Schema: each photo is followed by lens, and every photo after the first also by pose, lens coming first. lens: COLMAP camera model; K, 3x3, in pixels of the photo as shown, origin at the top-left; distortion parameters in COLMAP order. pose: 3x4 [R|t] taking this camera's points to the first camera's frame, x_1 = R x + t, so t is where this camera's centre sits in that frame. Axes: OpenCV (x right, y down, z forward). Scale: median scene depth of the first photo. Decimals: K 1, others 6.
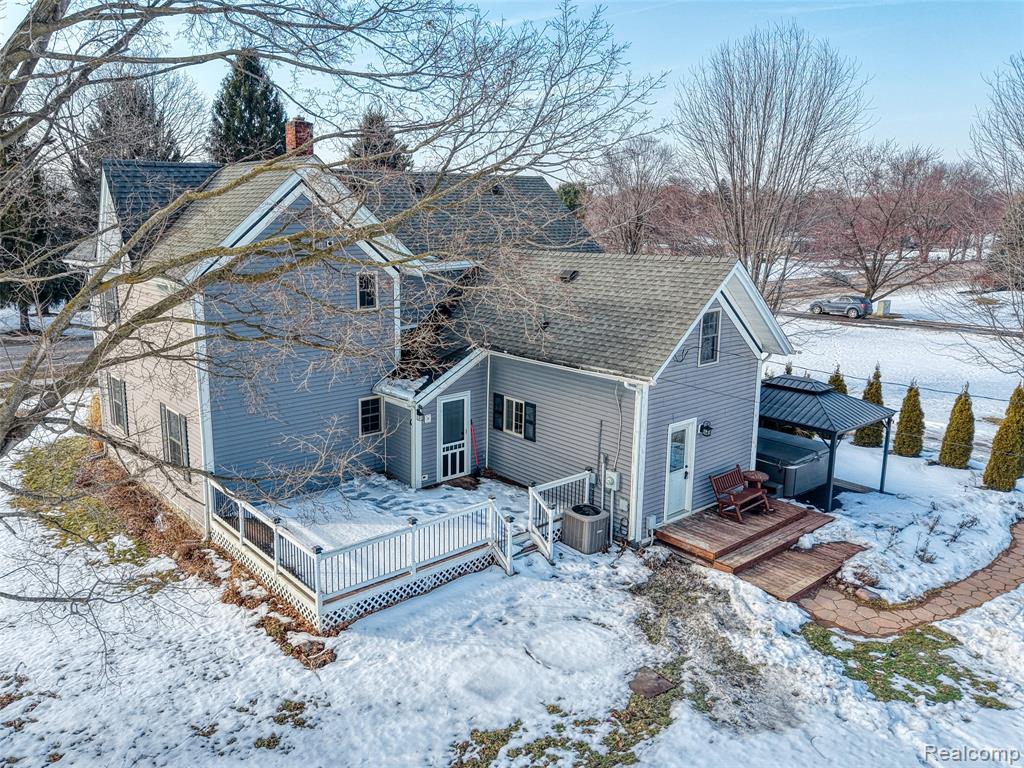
lens RADIAL K [[780.7, 0, 506.8], [0, 780.7, 355.0], [0, 0, 1]] dist [0.016197, -0.004493]
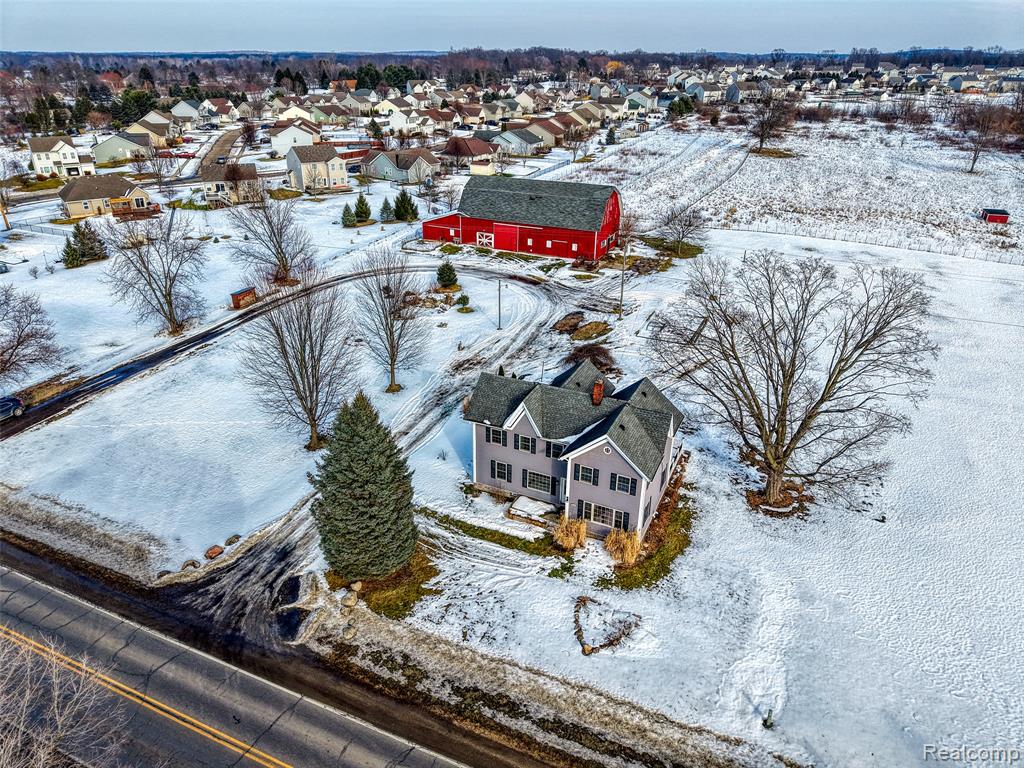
lens RADIAL K [[683.4, 0, 508.1], [0, 683.4, 382.1], [0, 0, 1]] dist [0.045885, -0.061303]
pose [[-0.406268, -0.395937, 0.823517, -2.464059], [0.165114, 0.854600, 0.492337, -1.789024], [-0.898712, 0.335995, -0.281822, 2.407606]]
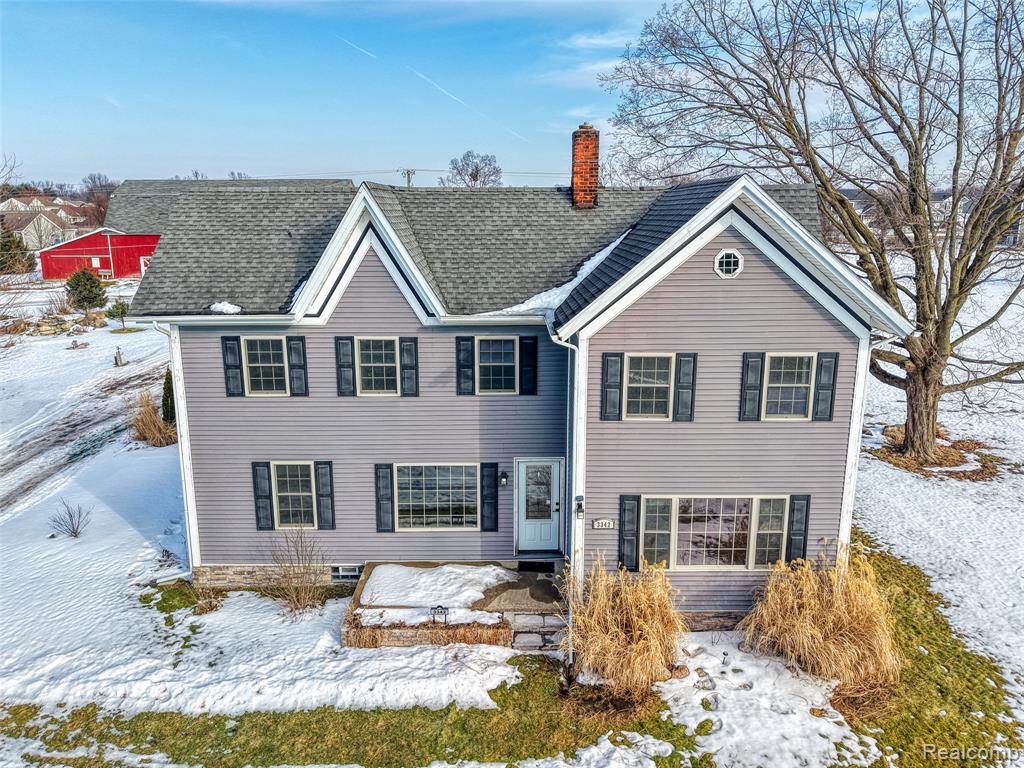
lens RADIAL K [[715.5, 0, 516.3], [0, 715.5, 363.6], [0, 0, 1]] dist [0.009813, -0.005695]
pose [[-0.761542, -0.135491, 0.633795, -0.907563], [0.120519, 0.931243, 0.343890, -0.420273], [-0.636812, 0.338272, -0.692851, 2.115724]]
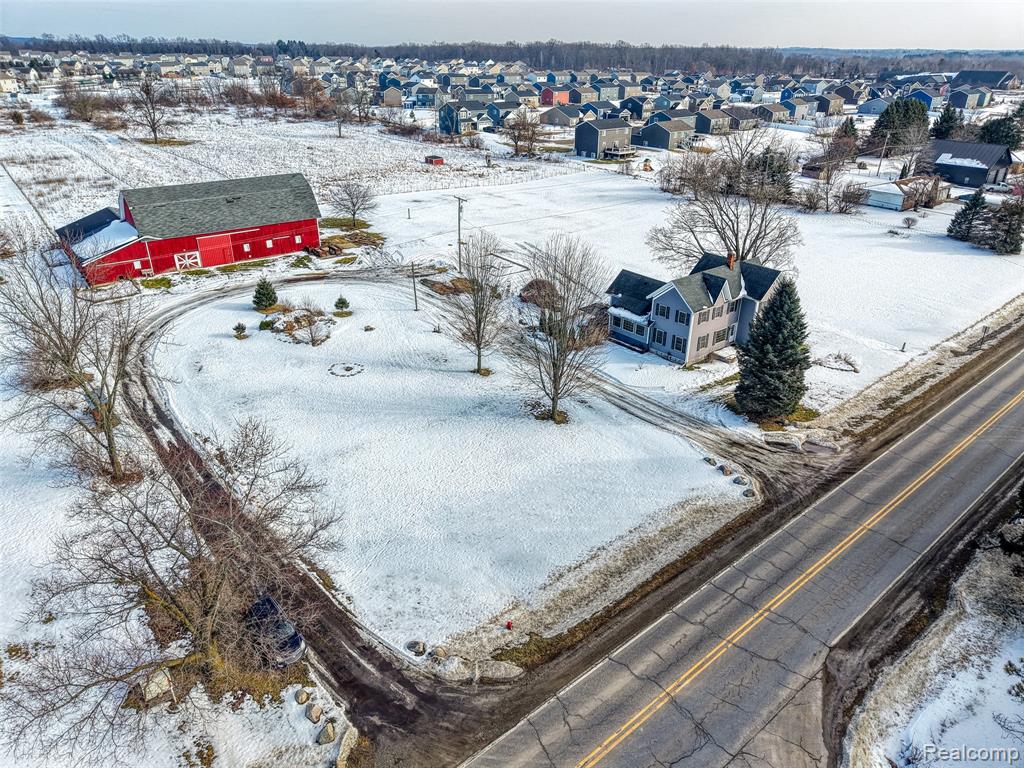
lens RADIAL K [[684.2, 0, 508.8], [0, 684.2, 383.2], [0, 0, 1]] dist [0.016458, -0.016172]
pose [[-0.999356, -0.022809, 0.027708, 0.917846], [-0.001677, 0.800888, 0.598812, -2.278315], [-0.035849, 0.598380, -0.800410, 5.248317]]
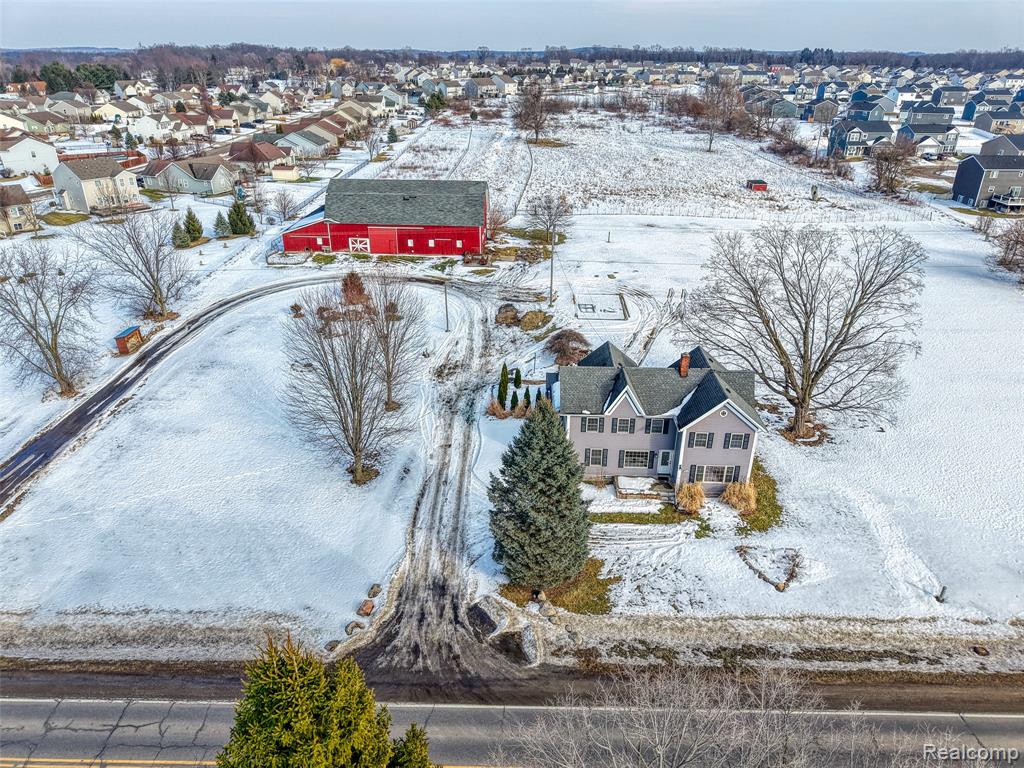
lens RADIAL K [[684.2, 0, 508.8], [0, 684.2, 383.2], [0, 0, 1]] dist [0.016458, -0.016172]
pose [[-0.731839, -0.299245, 0.612261, -1.643417], [0.122403, 0.826101, 0.550068, -2.013928], [-0.670395, 0.477504, -0.567945, 3.583541]]
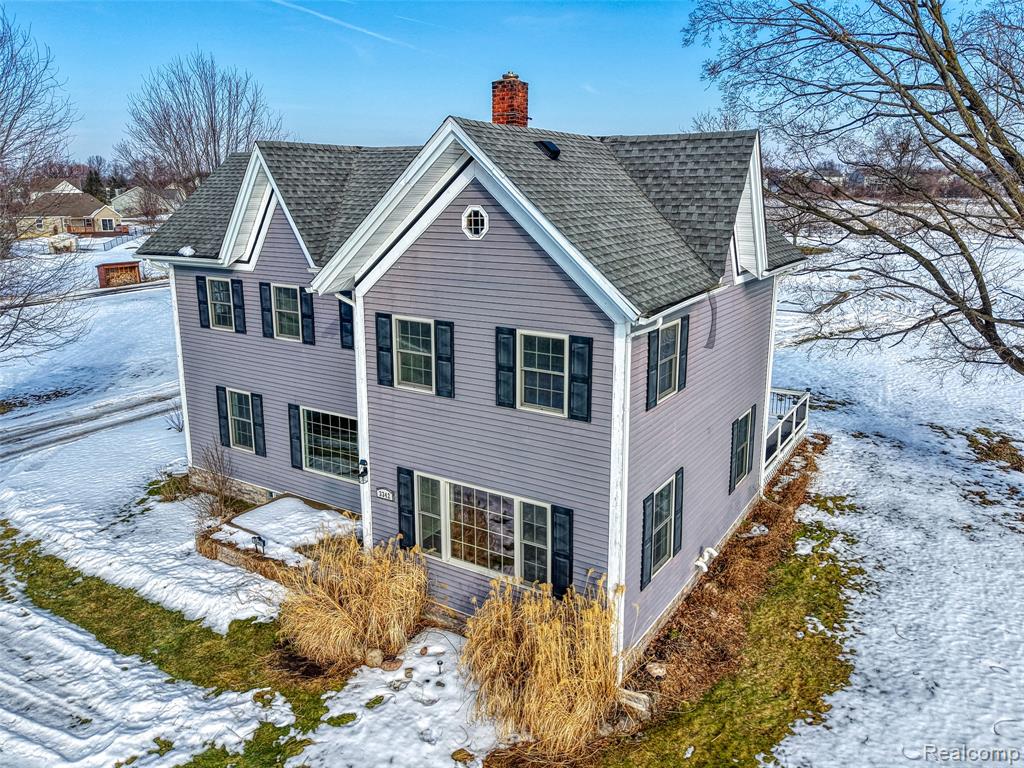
lens RADIAL K [[752.8, 0, 532.6], [0, 752.8, 342.3], [0, 0, 1]] dist [0.009484, -0.004241]
pose [[-0.307733, -0.194049, 0.931475, -1.262722], [0.176365, 0.950384, 0.256254, -0.297752], [-0.934984, 0.243138, -0.258241, 1.581803]]
